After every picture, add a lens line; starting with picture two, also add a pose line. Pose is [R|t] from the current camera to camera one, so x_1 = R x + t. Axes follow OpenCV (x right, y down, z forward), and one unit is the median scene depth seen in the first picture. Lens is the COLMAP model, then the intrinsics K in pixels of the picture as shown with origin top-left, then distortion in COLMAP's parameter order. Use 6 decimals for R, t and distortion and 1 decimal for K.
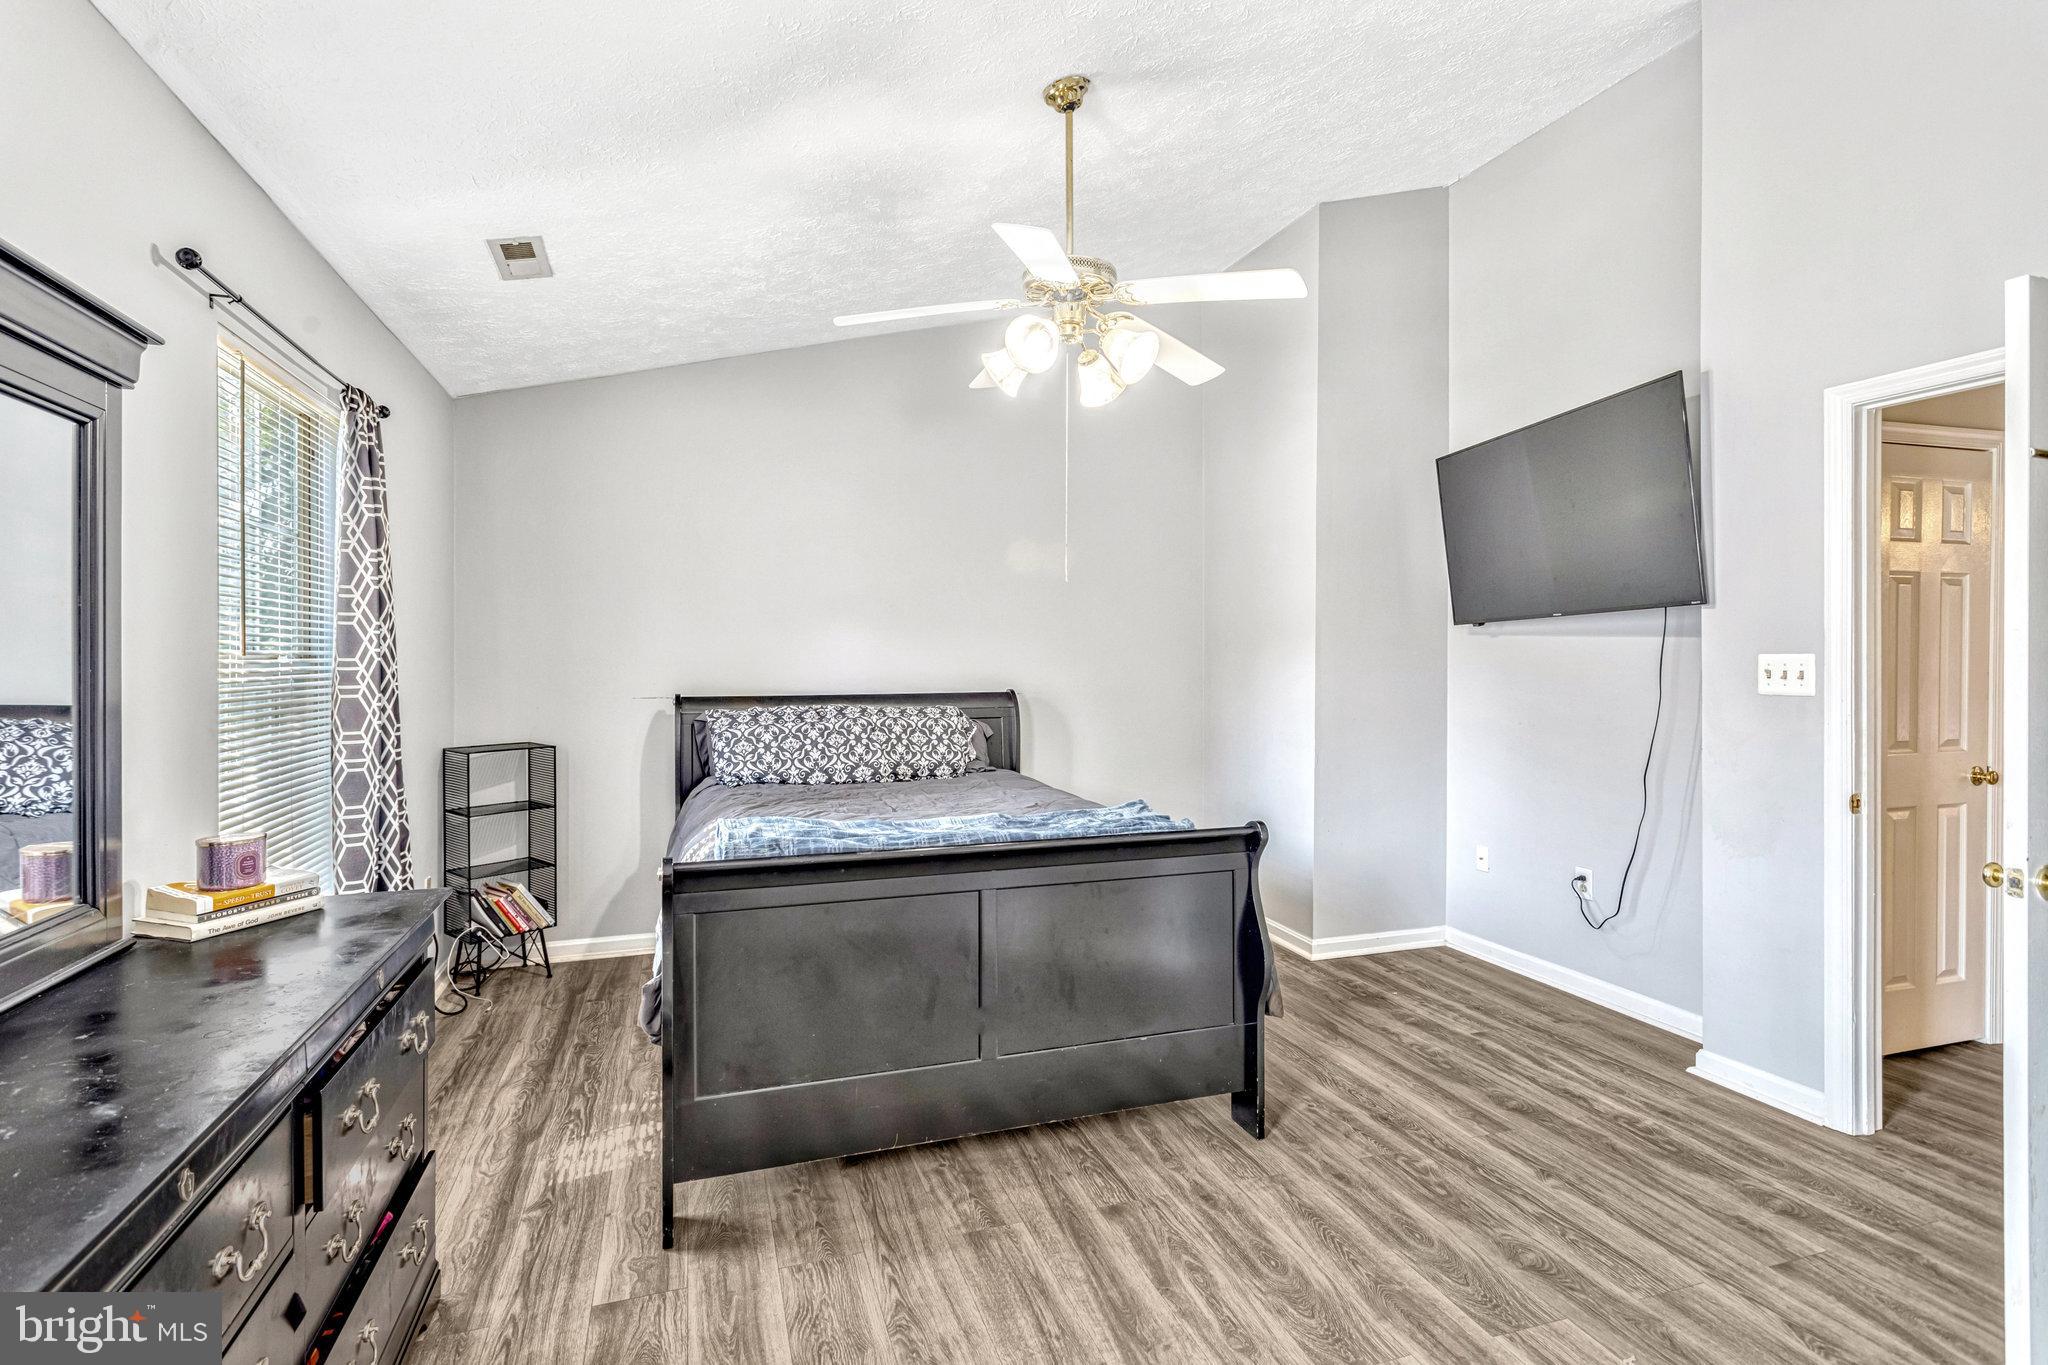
lens RADIAL K [[979.4, 0, 1019.1], [0, 979.4, 666.3], [0, 0, 1]] dist [0.000739, 0.002411]
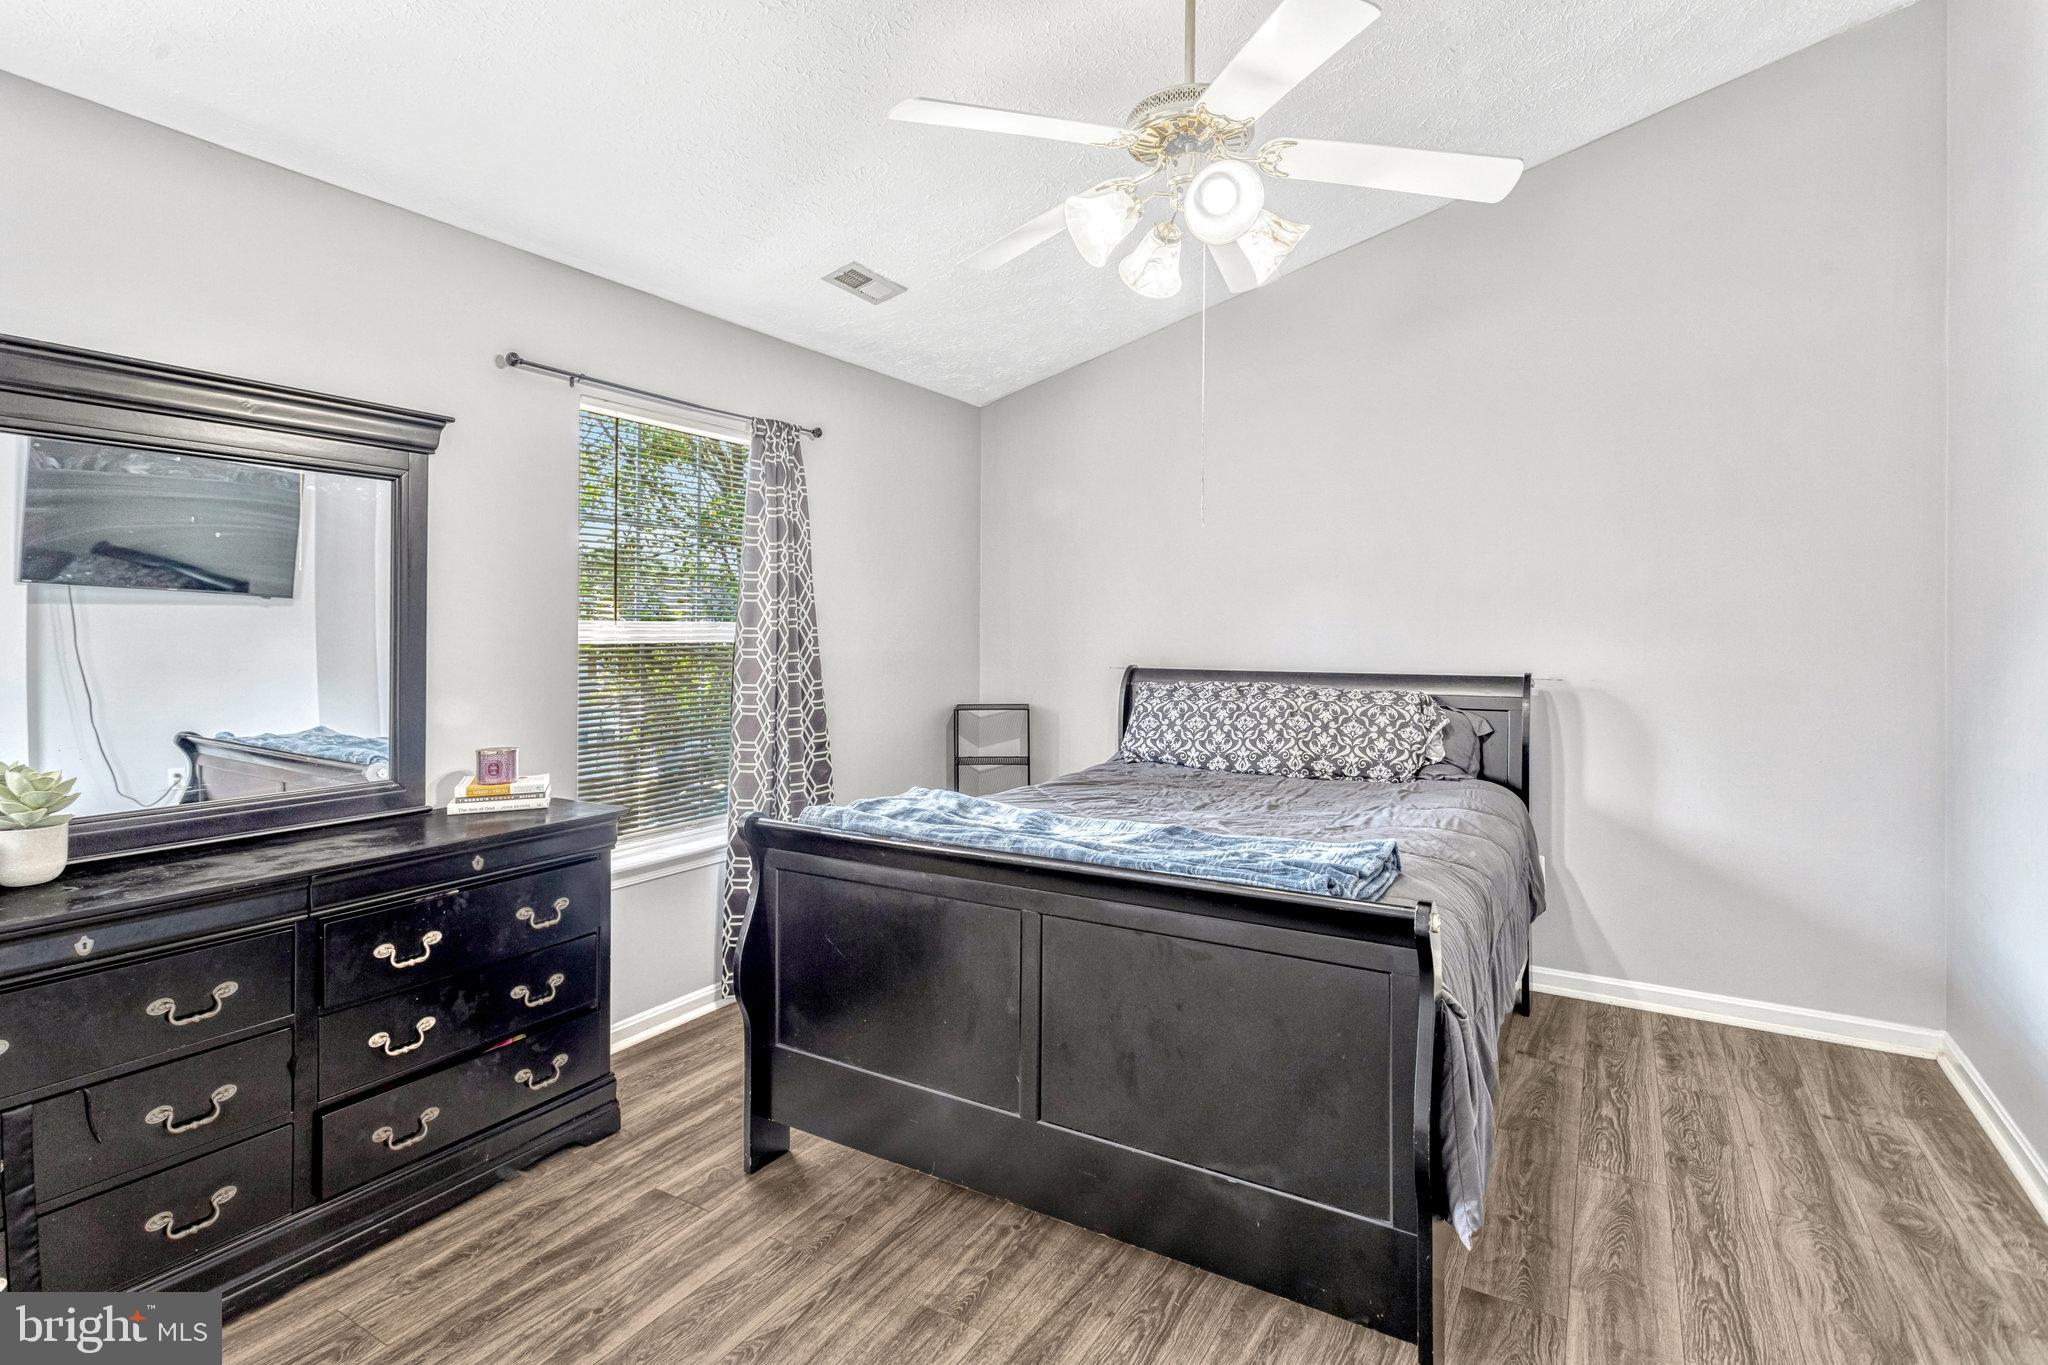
lens RADIAL K [[979.4, 0, 1013.9], [0, 979.4, 628.9], [0, 0, 1]] dist [0.000739, 0.002411]
pose [[0.654661, 0.003976, -0.755913, 0.348287], [-0.010822, 0.999933, -0.004113, -0.003267], [0.755846, 0.010873, 0.654660, 0.271689]]
